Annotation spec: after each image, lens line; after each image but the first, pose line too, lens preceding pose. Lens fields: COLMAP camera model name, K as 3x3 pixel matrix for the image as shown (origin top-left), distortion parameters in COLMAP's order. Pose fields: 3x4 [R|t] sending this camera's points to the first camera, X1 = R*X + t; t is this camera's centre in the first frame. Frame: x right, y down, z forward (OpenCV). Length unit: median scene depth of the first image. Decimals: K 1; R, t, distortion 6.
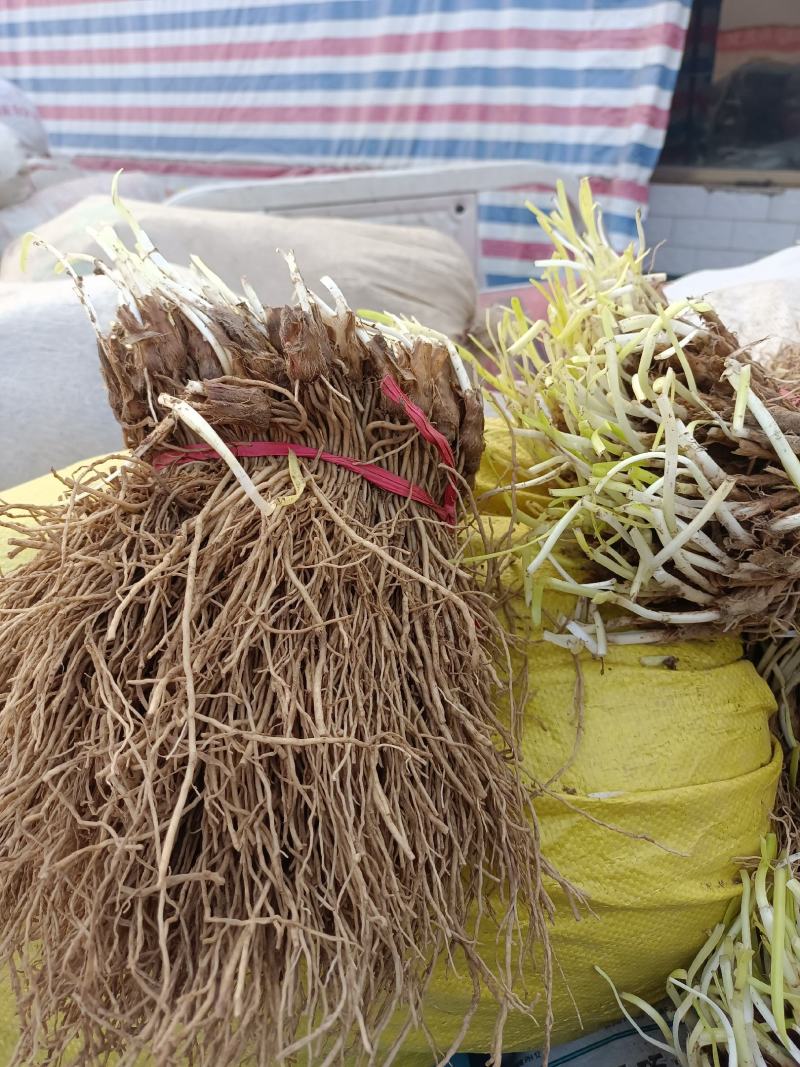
lens RADIAL K [[785.7, 0, 404.1], [0, 785.7, 527.1], [0, 0, 1]] dist [0.042870, -0.038420]
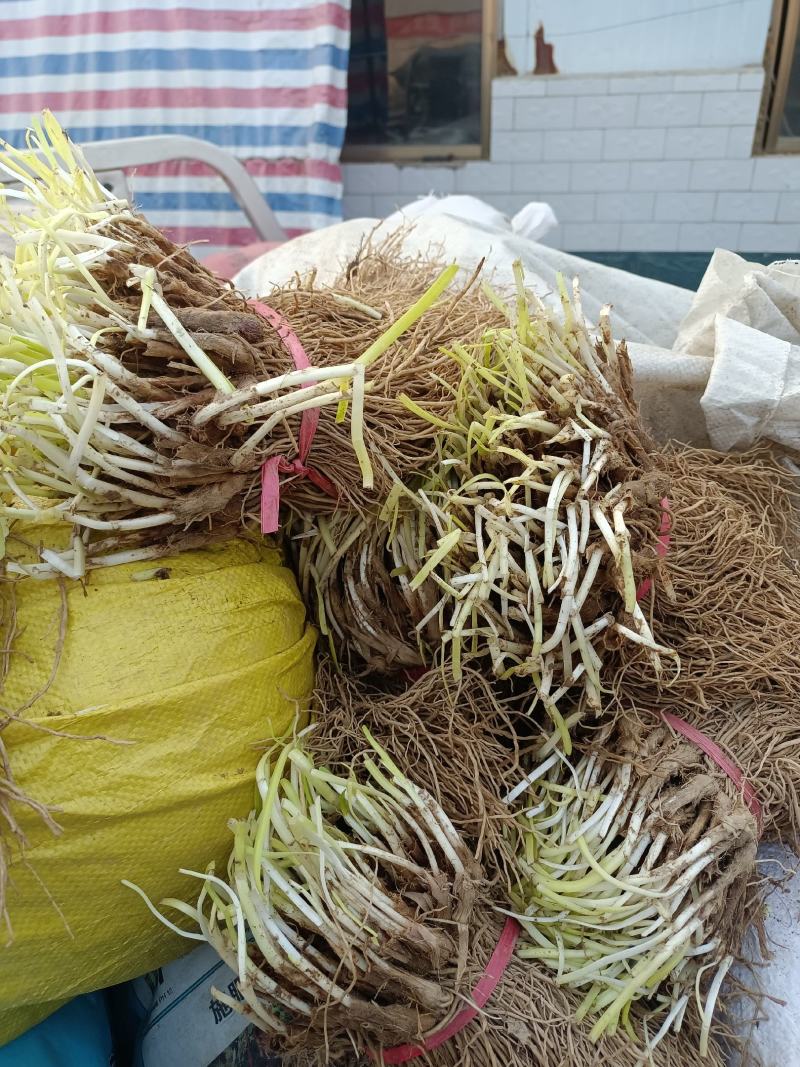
lens RADIAL K [[785.7, 0, 391.4], [0, 785.7, 535.2], [0, 0, 1]] dist [0.042870, -0.038420]
pose [[0.955850, -0.163870, 0.243919, 0.083067], [0.159700, 0.986475, 0.036912, 0.028842], [-0.246669, 0.003672, 0.969093, -0.013613]]
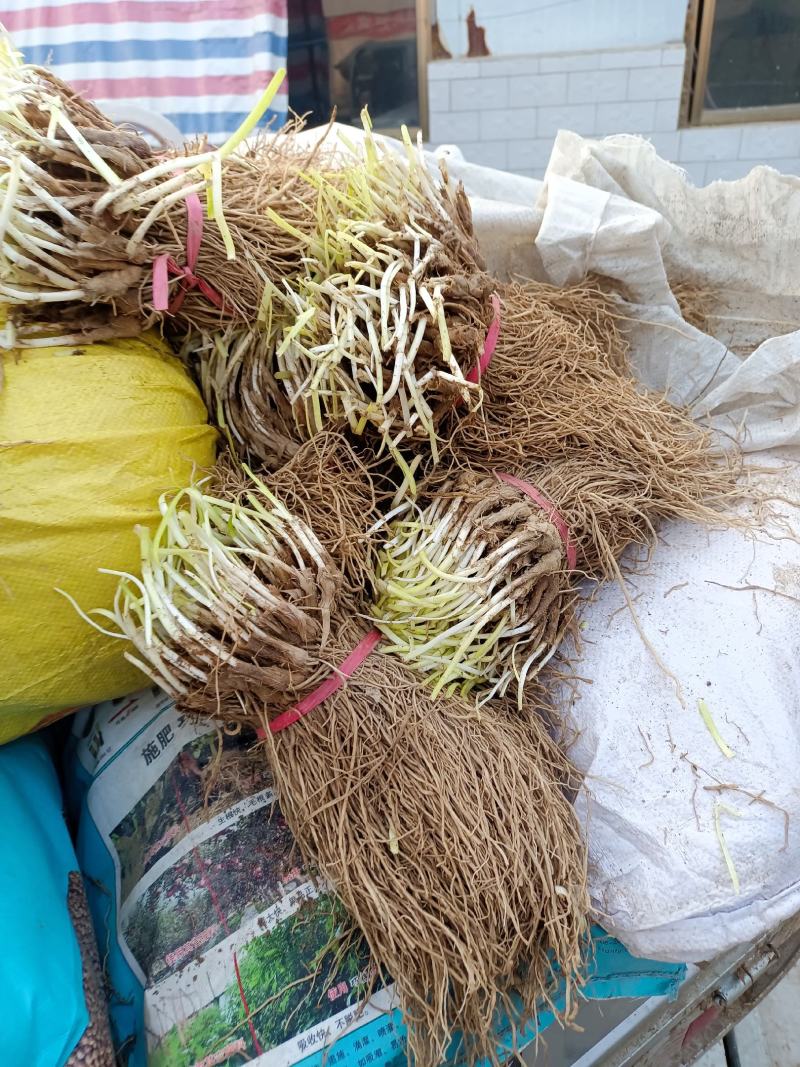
lens RADIAL K [[785.7, 0, 375.5], [0, 785.7, 524.9], [0, 0, 1]] dist [0.042870, -0.038420]
pose [[0.943930, -0.197644, 0.264450, 0.086767], [0.197170, 0.979952, 0.028614, 0.109350], [-0.264804, 0.025132, 0.963975, -0.076405]]
